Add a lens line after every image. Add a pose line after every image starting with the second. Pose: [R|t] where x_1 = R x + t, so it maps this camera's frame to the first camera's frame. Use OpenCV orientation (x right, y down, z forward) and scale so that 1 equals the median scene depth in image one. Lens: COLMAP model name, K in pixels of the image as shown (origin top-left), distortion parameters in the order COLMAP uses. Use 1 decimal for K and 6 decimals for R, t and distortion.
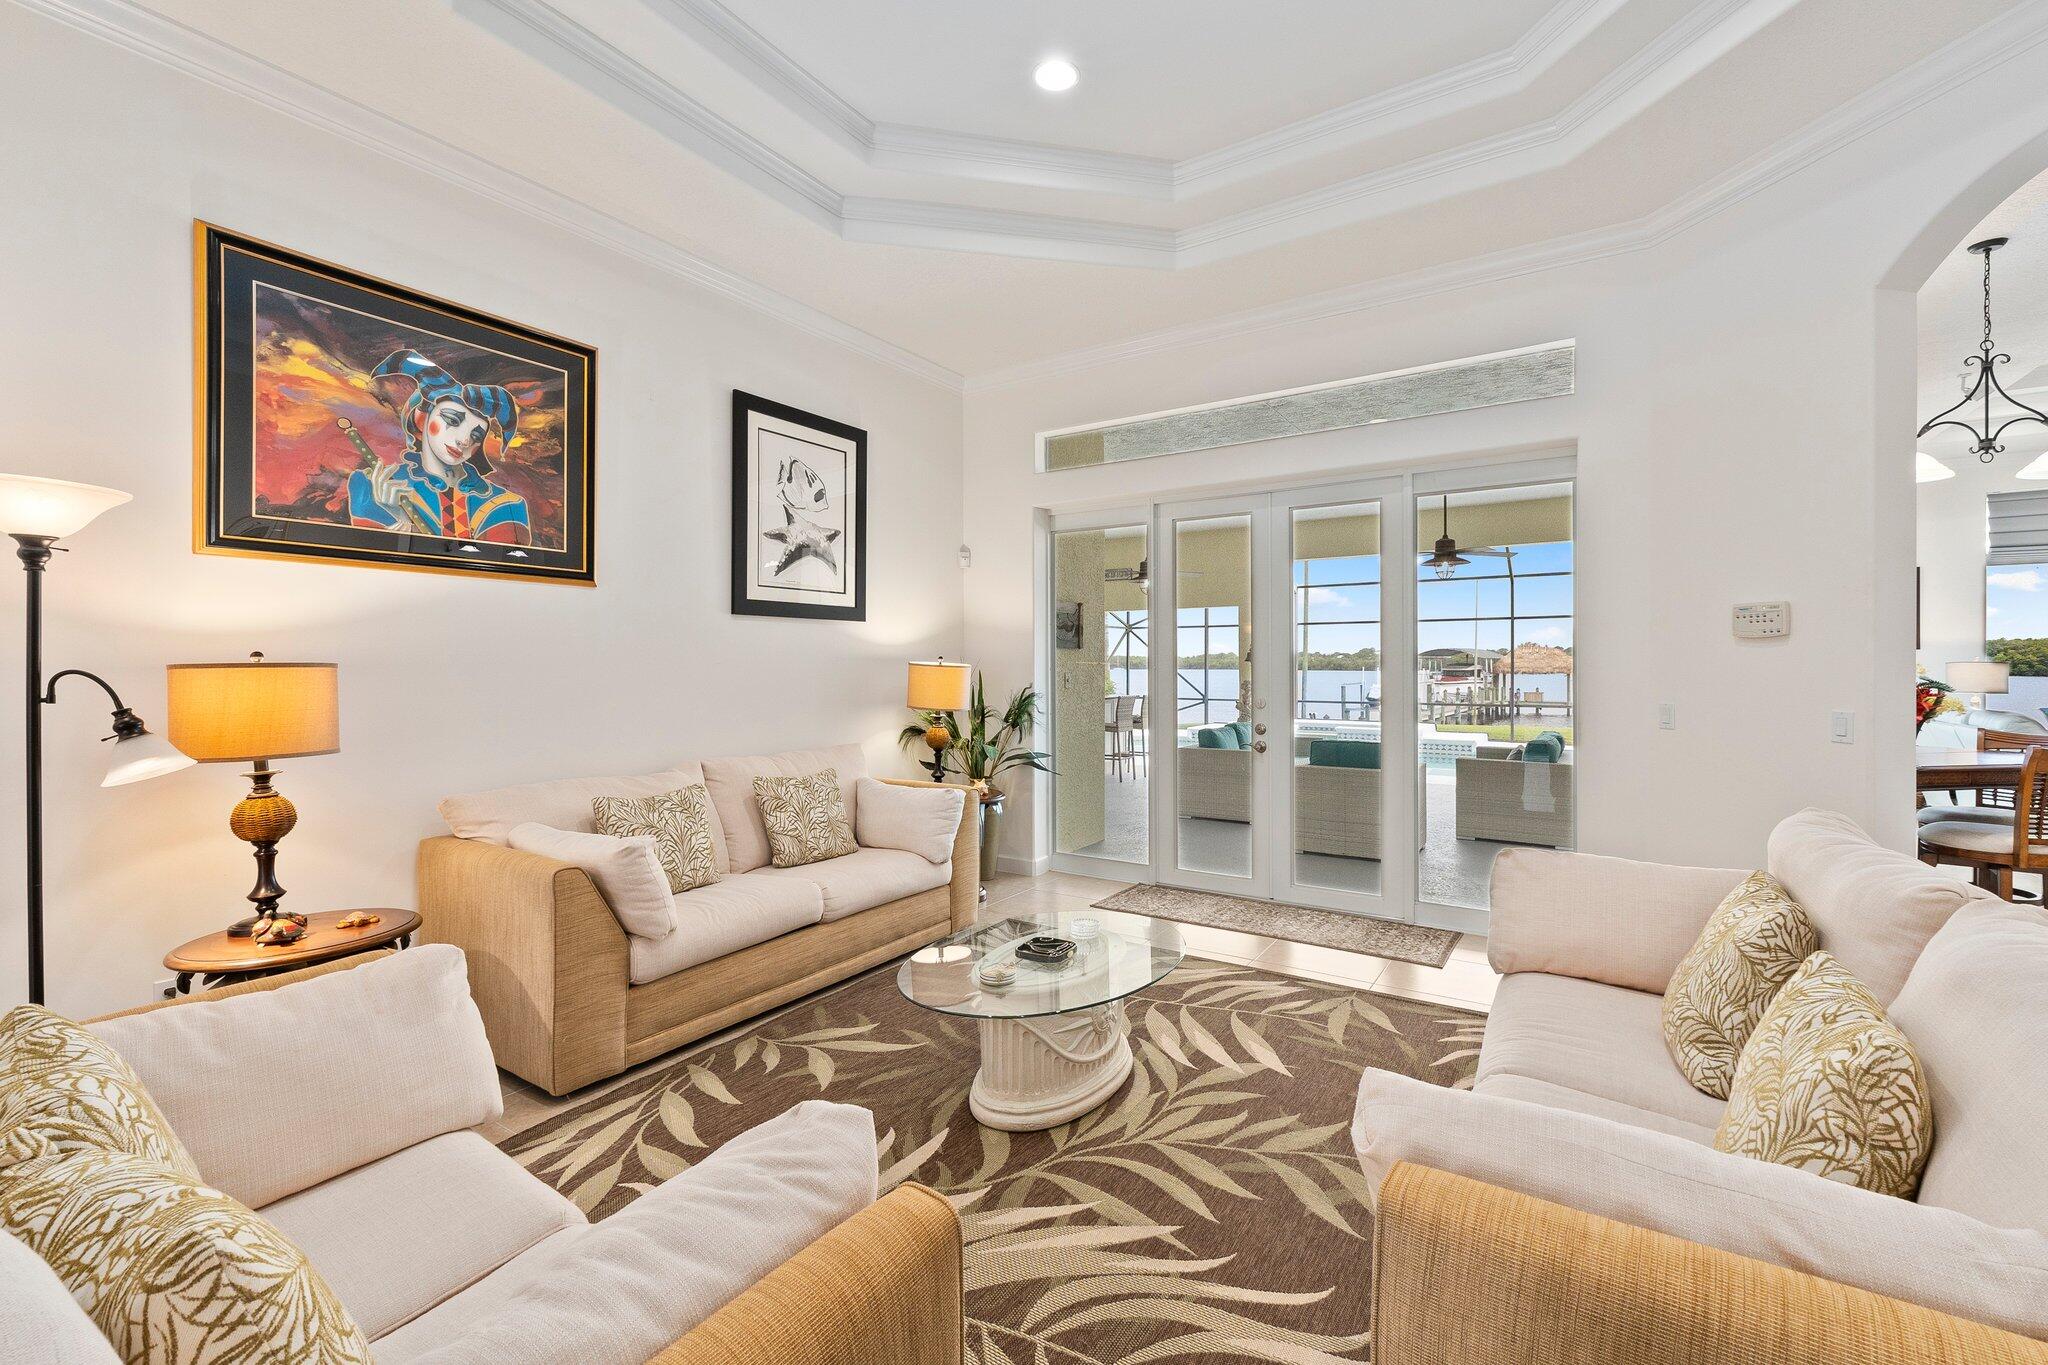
lens RADIAL K [[869.3, 0, 1026.1], [0, 869.3, 665.4], [0, 0, 1]] dist [0.003904, 0.000223]
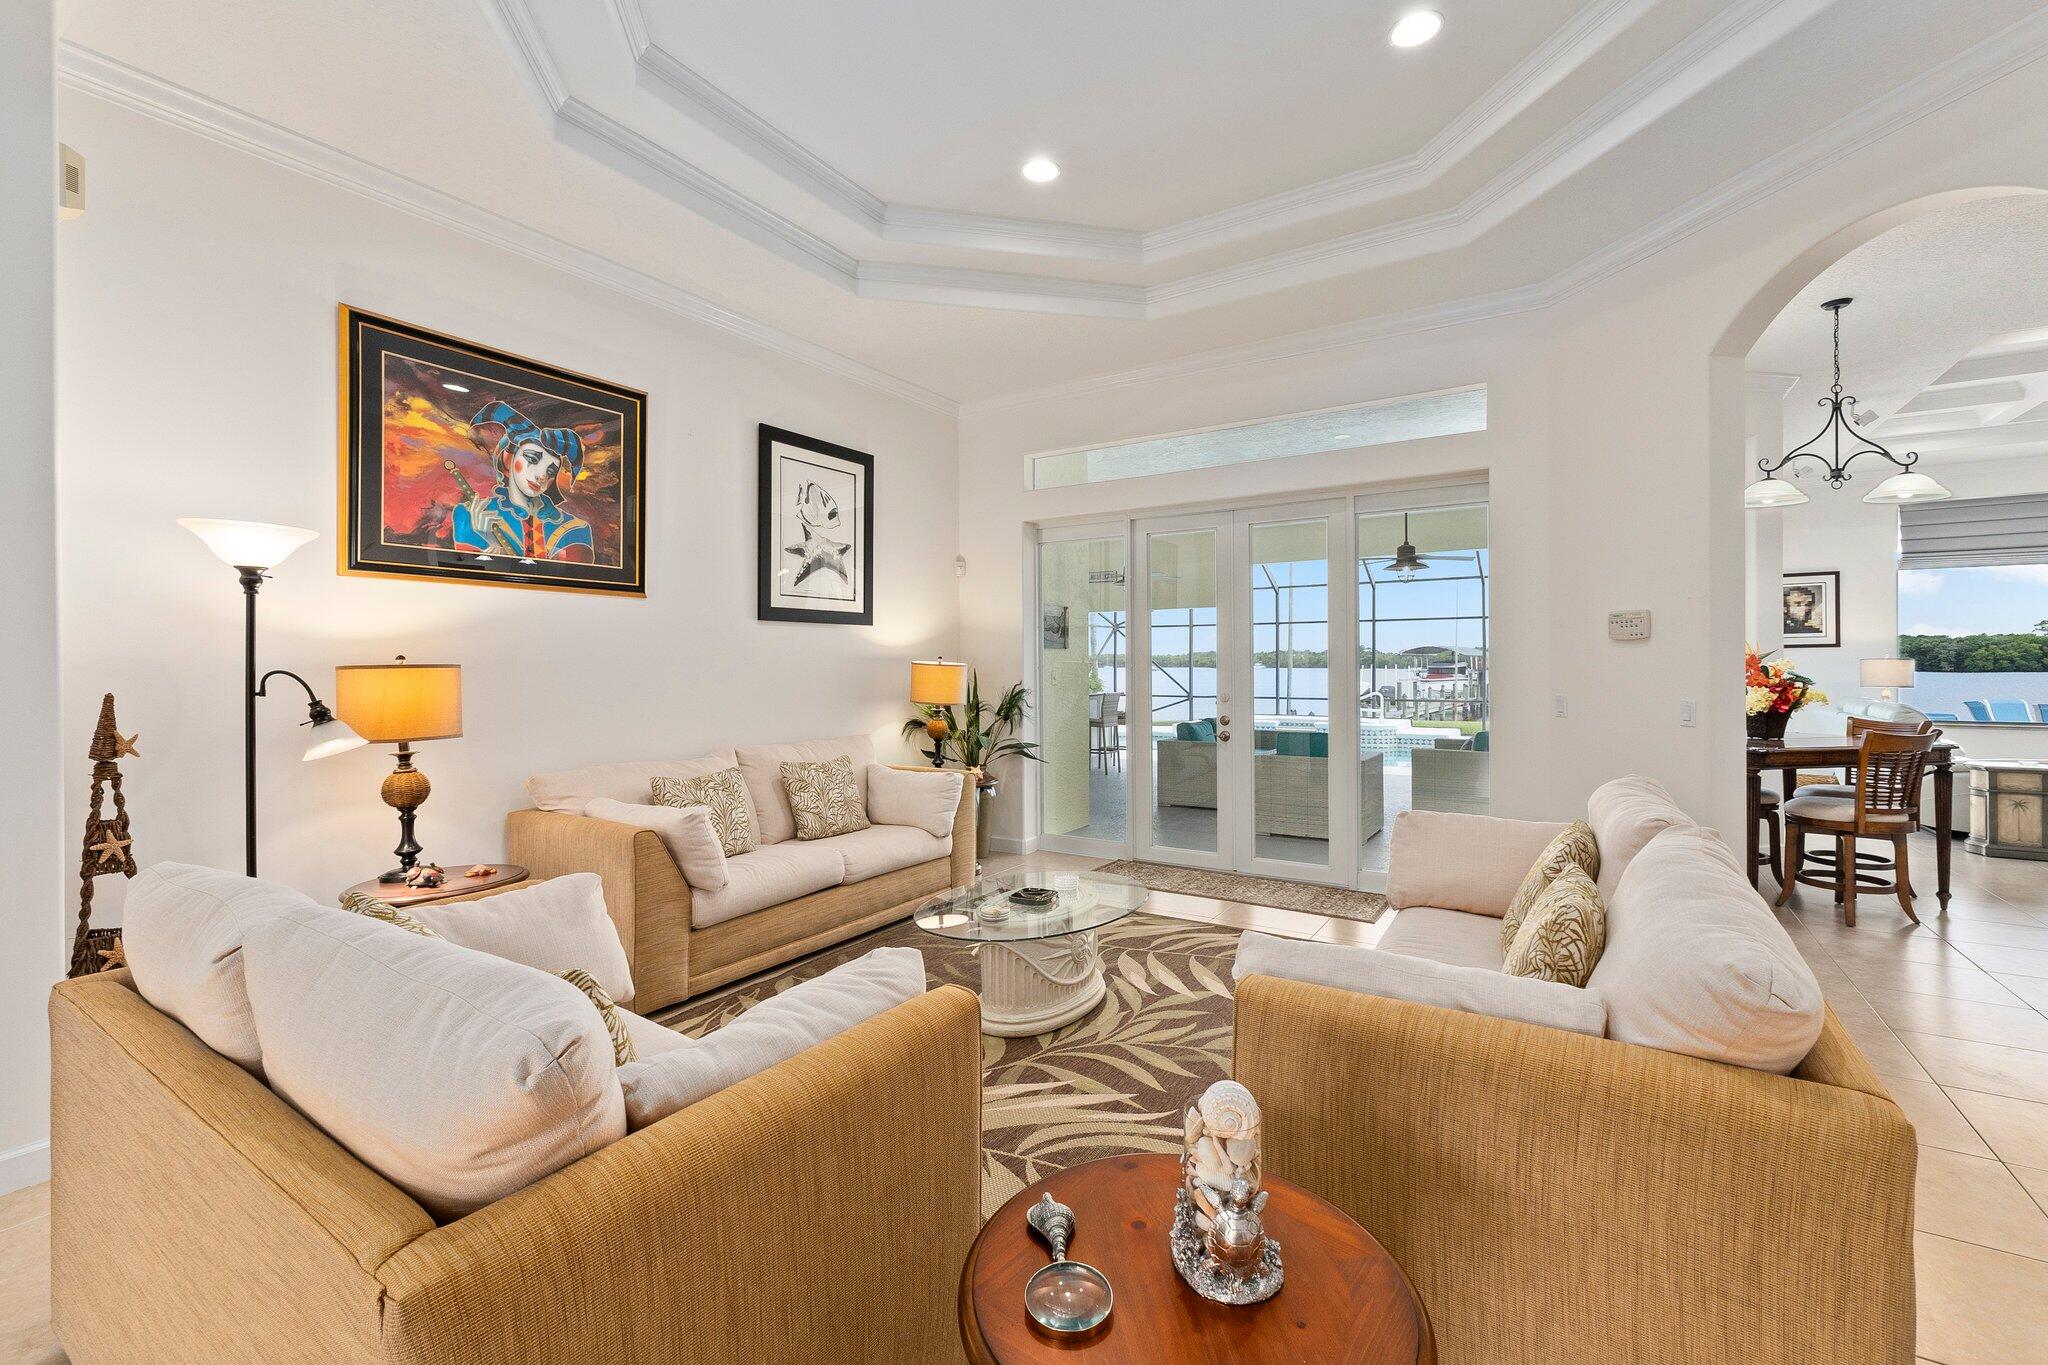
lens RADIAL K [[877.1, 0, 1025.9], [0, 877.1, 661.6], [0, 0, 1]] dist [0.002656, -0.000244]
pose [[0.999925, -0.002702, 0.011915, -0.001996], [0.002732, 0.999993, -0.002484, -0.001023], [-0.011908, 0.002517, 0.999926, -0.196534]]
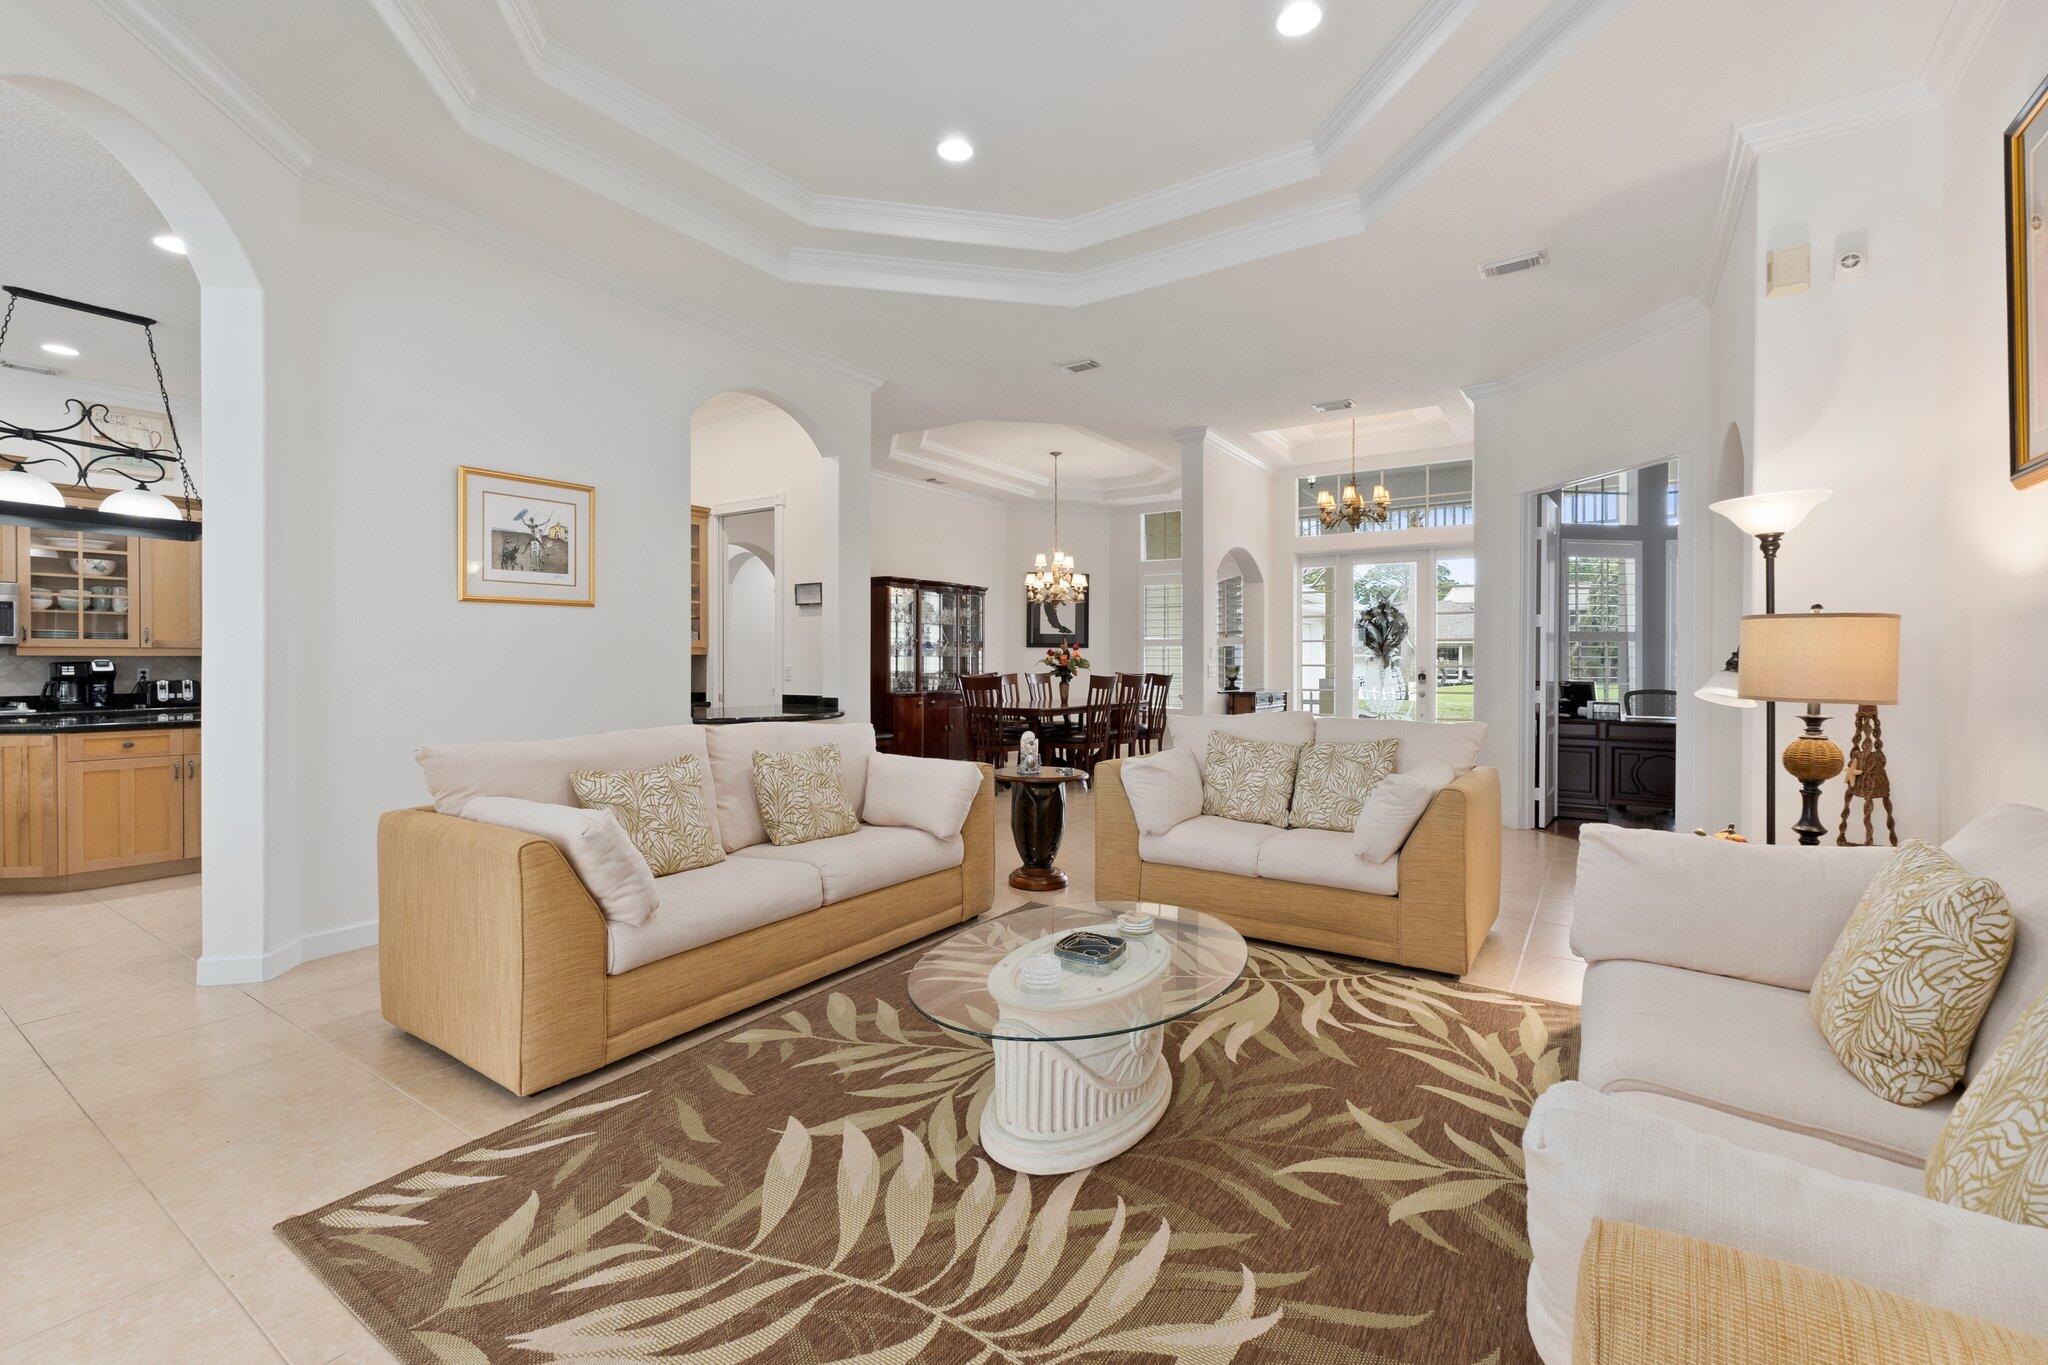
lens RADIAL K [[869.3, 0, 1026.1], [0, 869.3, 665.4], [0, 0, 1]] dist [0.003904, 0.000223]
pose [[-0.999919, 0.003718, 0.012160, 0.062115], [0.003799, 0.999971, 0.006670, 0.036572], [-0.012134, 0.006716, -0.999904, 1.538675]]
